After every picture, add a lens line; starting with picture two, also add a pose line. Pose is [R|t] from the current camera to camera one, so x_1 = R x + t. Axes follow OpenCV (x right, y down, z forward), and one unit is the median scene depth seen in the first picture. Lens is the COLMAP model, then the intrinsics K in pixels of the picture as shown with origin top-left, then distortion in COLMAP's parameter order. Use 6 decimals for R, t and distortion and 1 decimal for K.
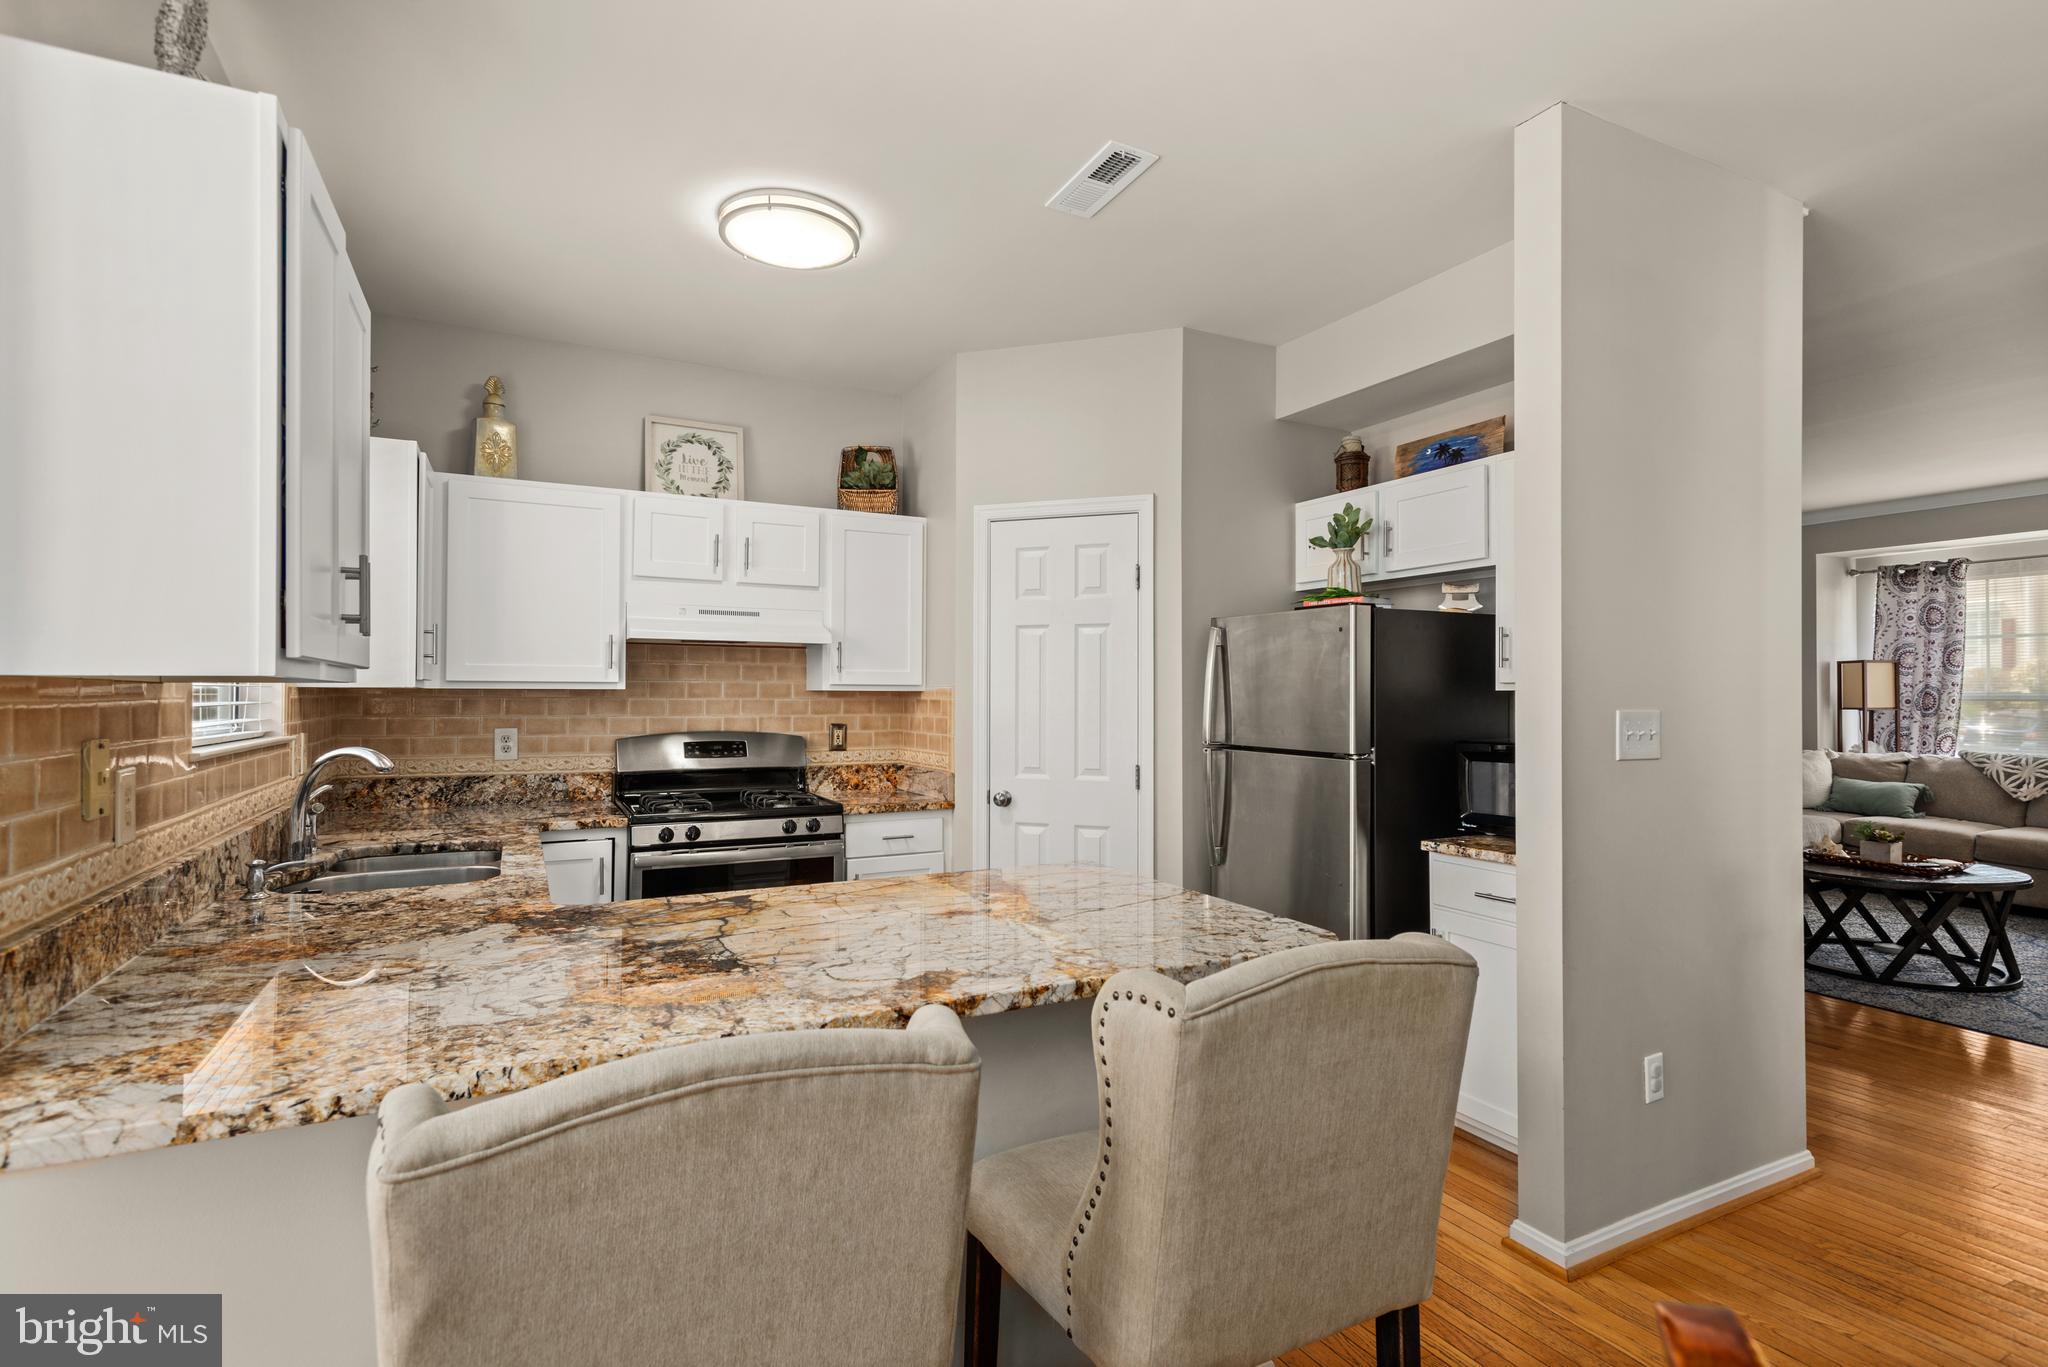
lens RADIAL K [[983.6, 0, 1028.9], [0, 983.6, 677.1], [0, 0, 1]] dist [0.022184, -0.007591]
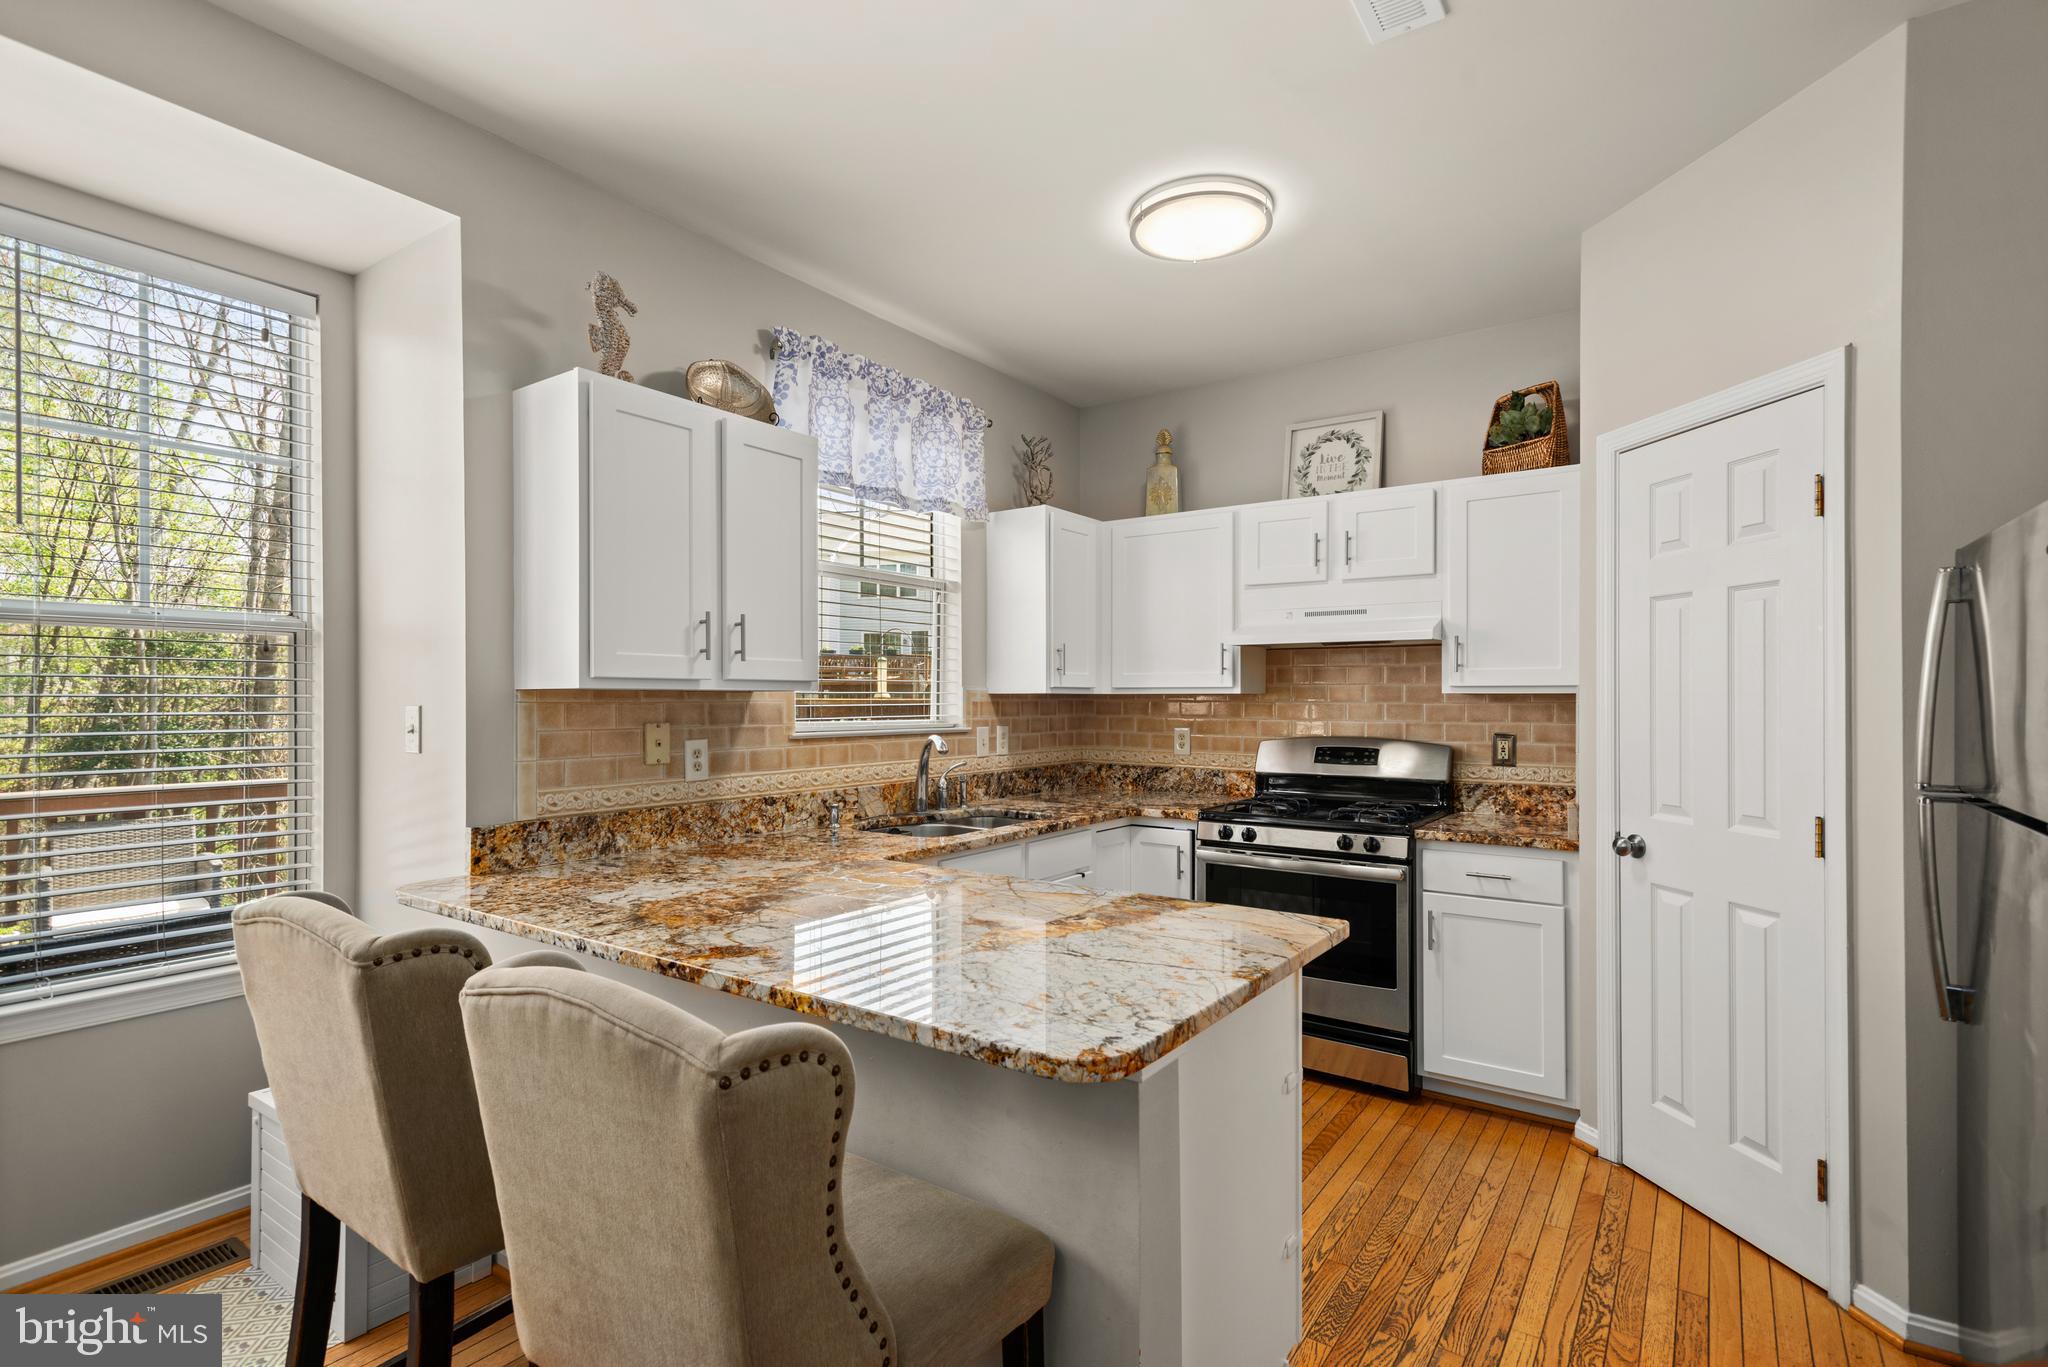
lens RADIAL K [[976.9, 0, 1027.1], [0, 976.9, 695.7], [0, 0, 1]] dist [0.018506, 0.000686]
pose [[0.461839, -0.004974, -0.886950, 0.397978], [0.016632, 0.999857, 0.003053, 0.007095], [0.886808, -0.016162, 0.461855, 0.297090]]
